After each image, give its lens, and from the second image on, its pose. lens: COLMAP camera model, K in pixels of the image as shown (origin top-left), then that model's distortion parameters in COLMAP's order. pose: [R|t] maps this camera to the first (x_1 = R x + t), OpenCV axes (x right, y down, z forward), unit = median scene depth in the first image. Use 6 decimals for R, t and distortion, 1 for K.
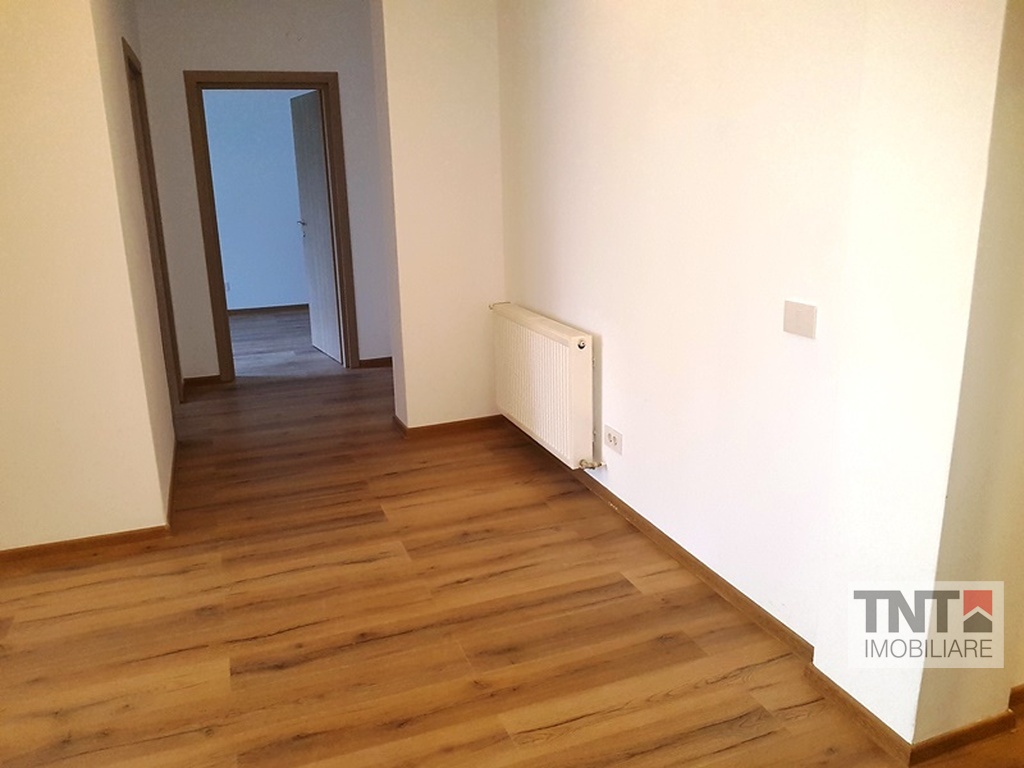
lens RADIAL K [[794.0, 0, 513.0], [0, 794.0, 387.5], [0, 0, 1]] dist [0.005927, -0.037085]
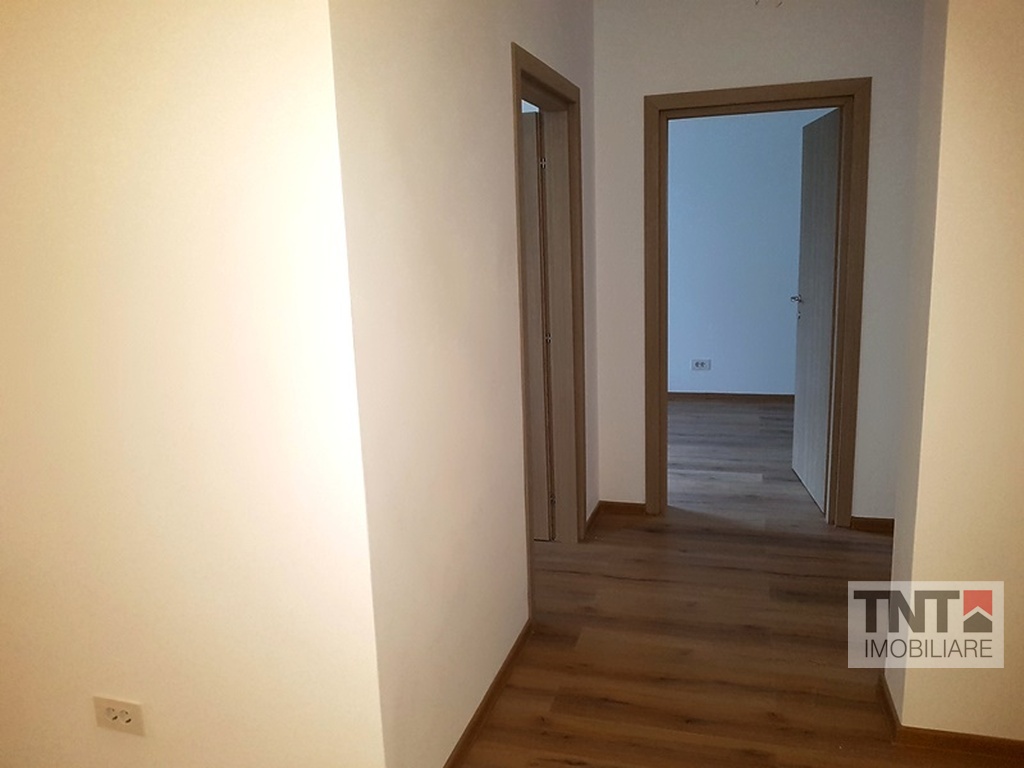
lens RADIAL K [[794.0, 0, 504.9], [0, 794.0, 383.9], [0, 0, 1]] dist [0.005927, -0.037085]
pose [[0.789454, 0.106290, -0.604537, -0.038981], [-0.147502, 0.988884, -0.018754, -0.090575], [0.595824, 0.103976, 0.796356, 0.321114]]
